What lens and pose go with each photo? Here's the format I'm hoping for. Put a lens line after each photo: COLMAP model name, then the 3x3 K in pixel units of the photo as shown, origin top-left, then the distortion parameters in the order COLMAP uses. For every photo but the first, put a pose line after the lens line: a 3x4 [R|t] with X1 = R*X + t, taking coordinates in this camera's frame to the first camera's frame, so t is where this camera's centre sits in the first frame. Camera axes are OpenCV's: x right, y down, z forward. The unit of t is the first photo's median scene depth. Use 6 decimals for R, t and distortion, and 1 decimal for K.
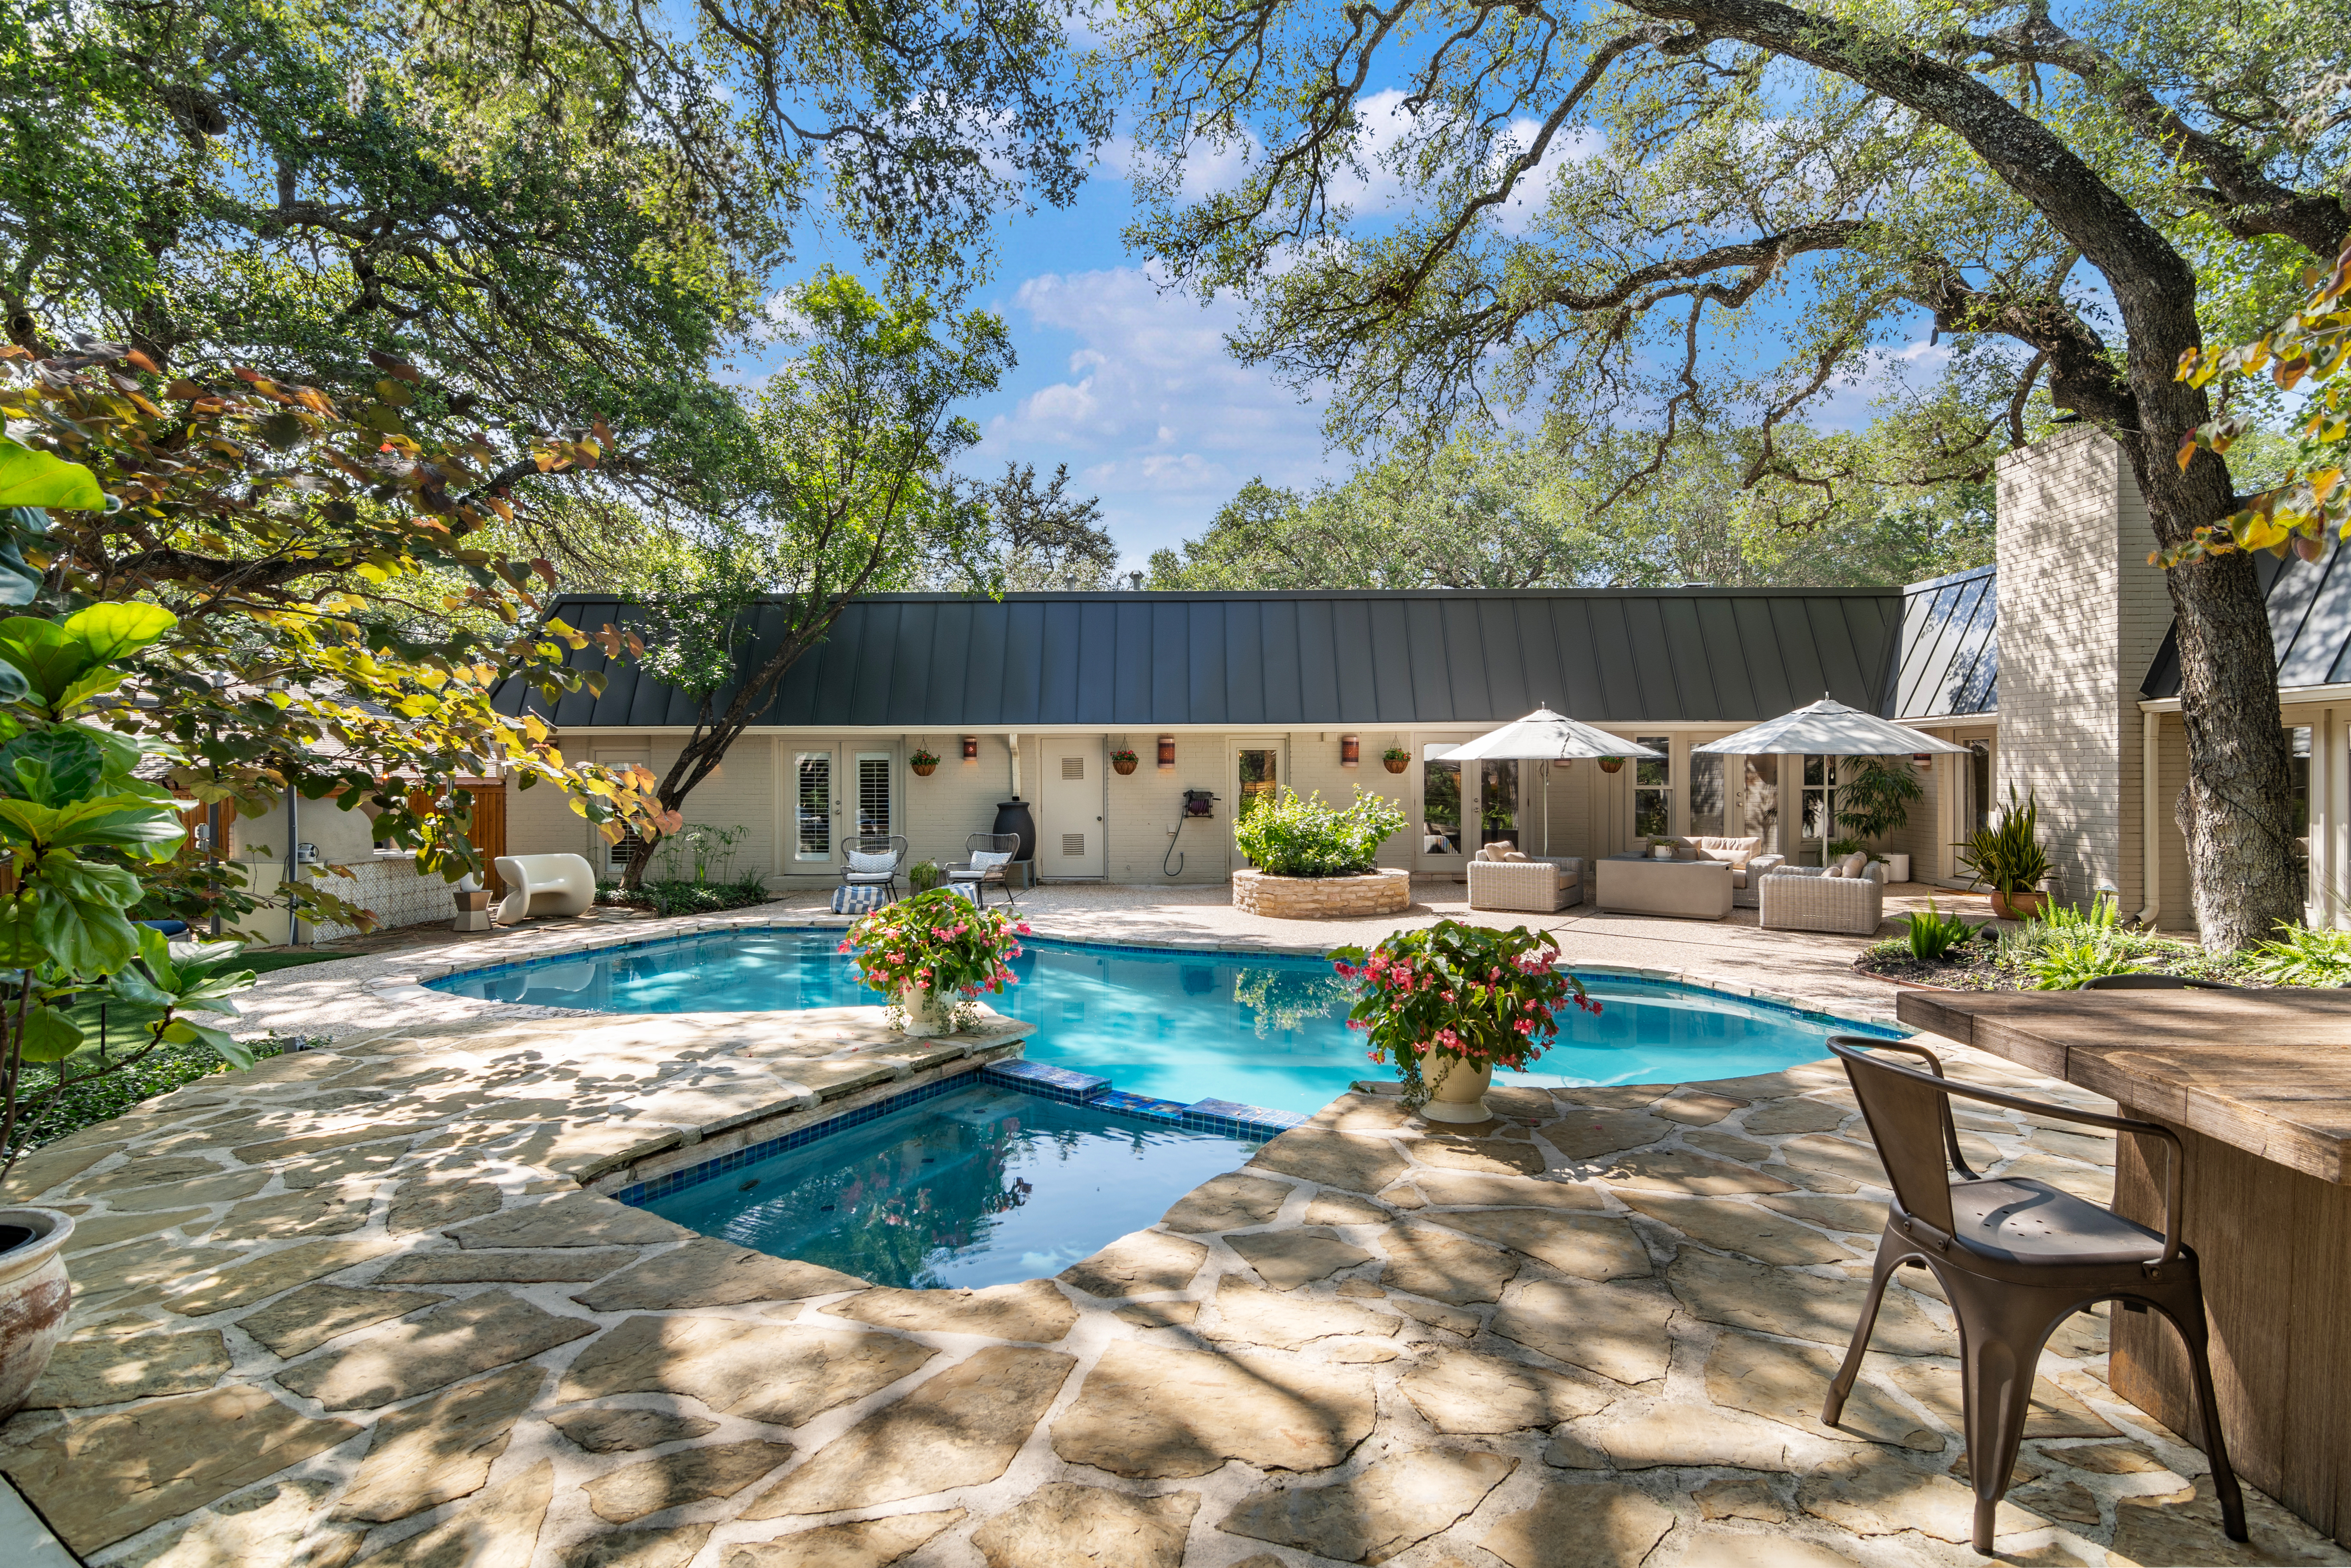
lens RADIAL K [[1214.0, 0, 1180.9], [0, 1214.0, 725.1], [0, 0, 1]] dist [0.023202, -0.046156]
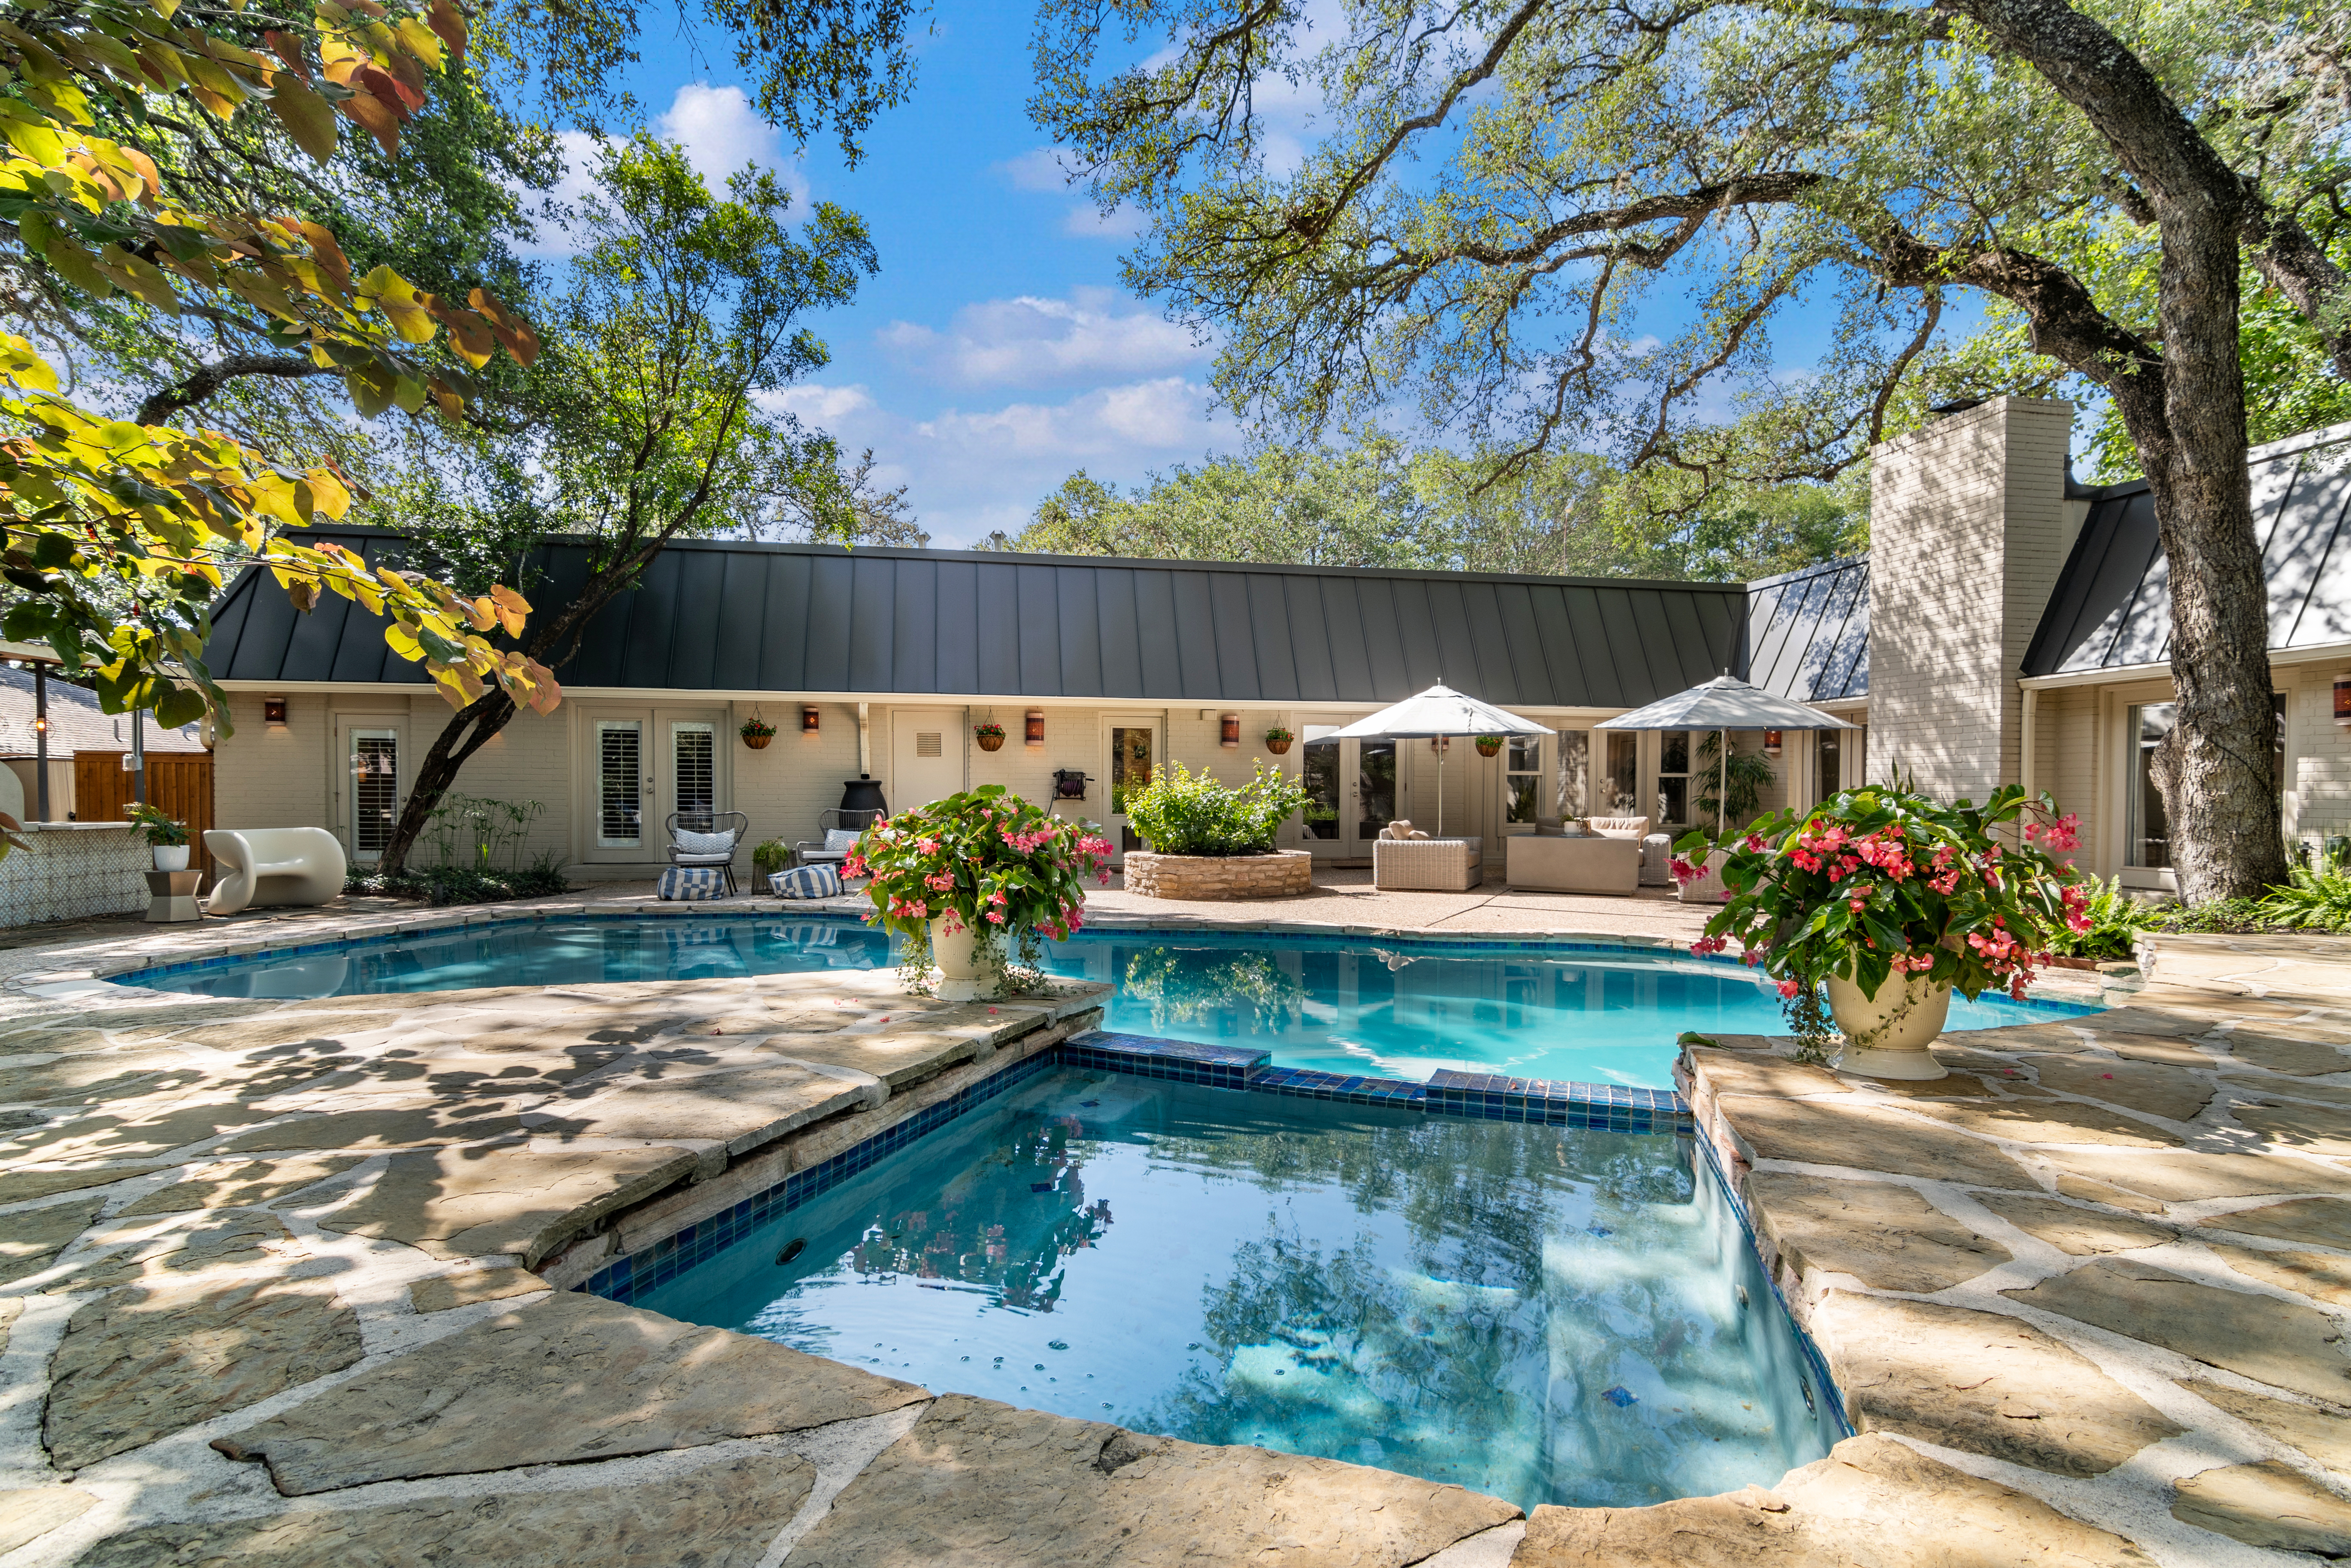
lens RADIAL K [[1185.4, 0, 1201.0], [0, 1185.4, 780.3], [0, 0, 1]] dist [0.000246, -0.009414]
pose [[0.980272, 0.008096, 0.197487, -0.084561], [-0.014159, 0.999470, 0.029308, 0.044019], [-0.197145, -0.031526, 0.979867, 0.131135]]
